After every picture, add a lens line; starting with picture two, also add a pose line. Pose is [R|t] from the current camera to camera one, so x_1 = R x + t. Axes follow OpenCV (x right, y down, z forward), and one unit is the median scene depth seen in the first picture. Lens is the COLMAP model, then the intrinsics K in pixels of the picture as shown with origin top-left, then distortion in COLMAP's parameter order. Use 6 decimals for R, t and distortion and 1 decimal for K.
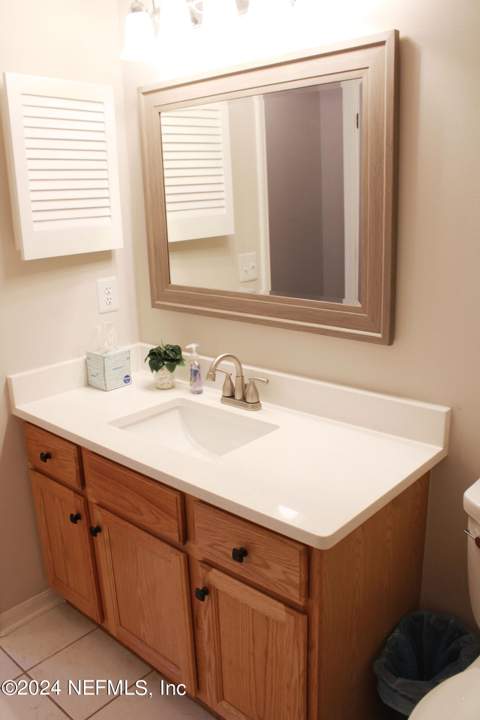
lens RADIAL K [[615.7, 0, 238.2], [0, 615.7, 370.8], [0, 0, 1]] dist [-0.117485, 0.006178]
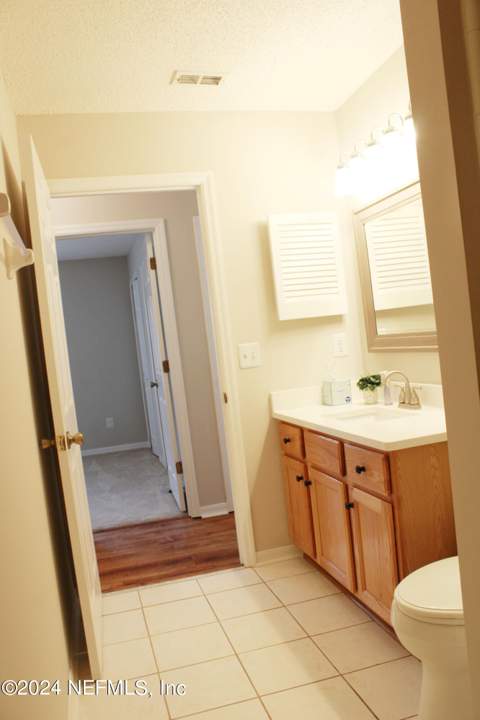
lens RADIAL K [[615.7, 0, 238.2], [0, 615.7, 370.8], [0, 0, 1]] dist [-0.117485, 0.006178]
pose [[0.845167, -0.036261, -0.533271, 0.421627], [-0.062068, 0.984289, -0.165299, 0.226094], [0.530887, 0.172804, 0.829637, -0.415255]]
